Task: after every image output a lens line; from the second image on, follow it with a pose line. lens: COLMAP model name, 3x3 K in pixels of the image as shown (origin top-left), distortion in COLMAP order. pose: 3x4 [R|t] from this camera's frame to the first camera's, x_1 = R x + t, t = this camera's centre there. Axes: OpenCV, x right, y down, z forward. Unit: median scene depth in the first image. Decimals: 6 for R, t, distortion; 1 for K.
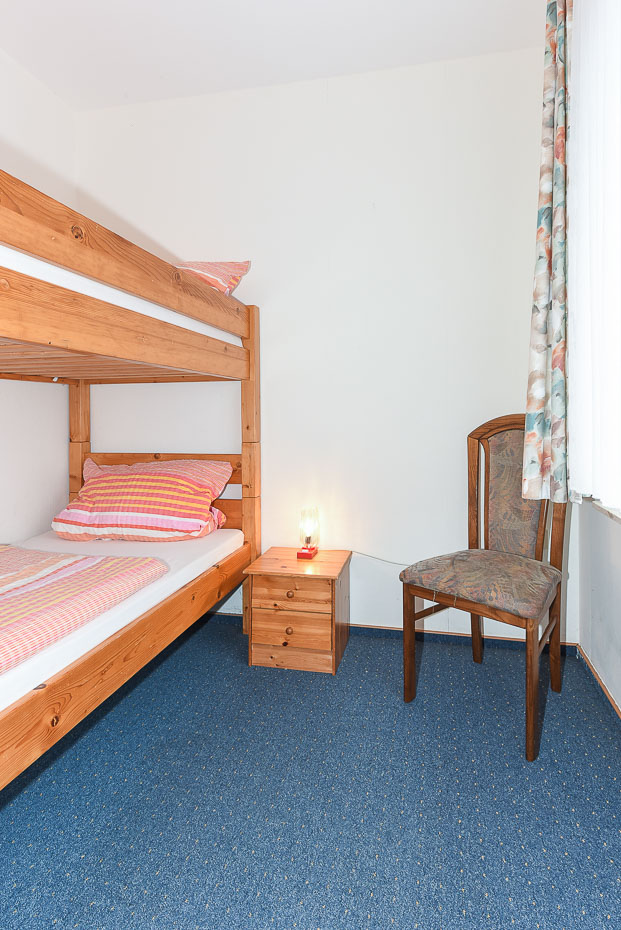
lens RADIAL K [[478.8, 0, 339.5], [0, 478.8, 416.3], [0, 0, 1]] dist [0.000542, 0.000367]
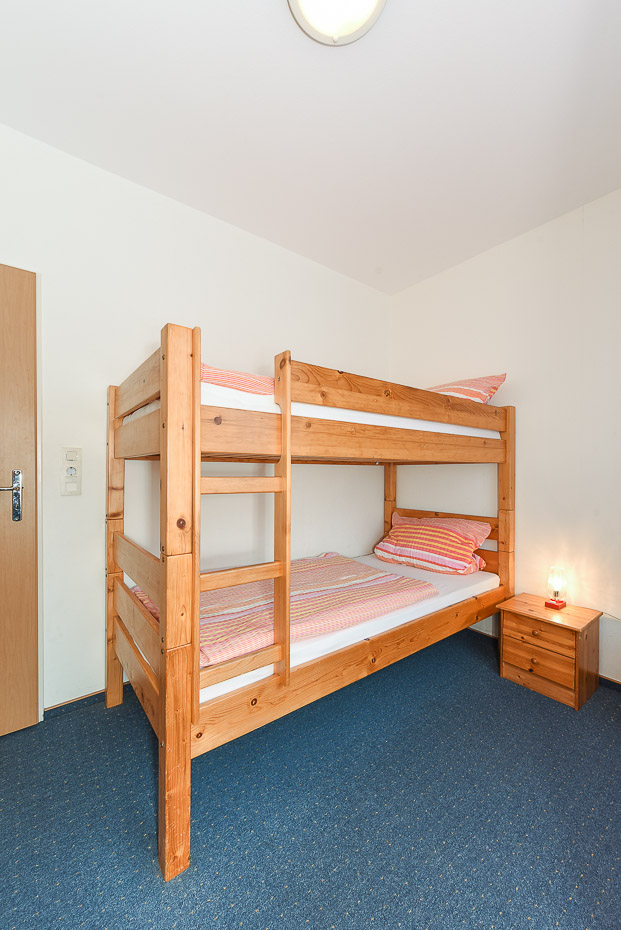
lens RADIAL K [[375.8, 0, 306.3], [0, 375.8, 474.2], [0, 0, 1]] dist [0.000186, 0.000051]
pose [[0.745995, 0.016264, -0.665753, 0.098942], [-0.007756, 0.999846, 0.015735, -0.061160], [0.665906, -0.006575, 0.746006, -0.149158]]
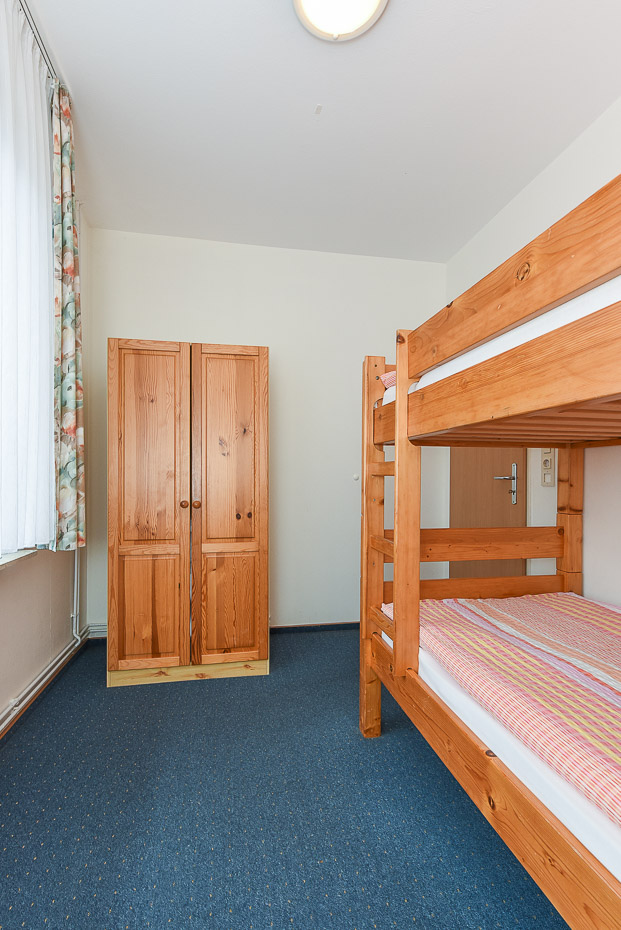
lens RADIAL K [[375.8, 0, 306.3], [0, 375.8, 474.2], [0, 0, 1]] dist [0.000186, 0.000051]
pose [[-0.909539, -0.002096, -0.415614, 0.038359], [-0.001497, 0.999997, -0.001768, -0.019176], [0.415616, -0.000986, -0.909539, 0.869079]]
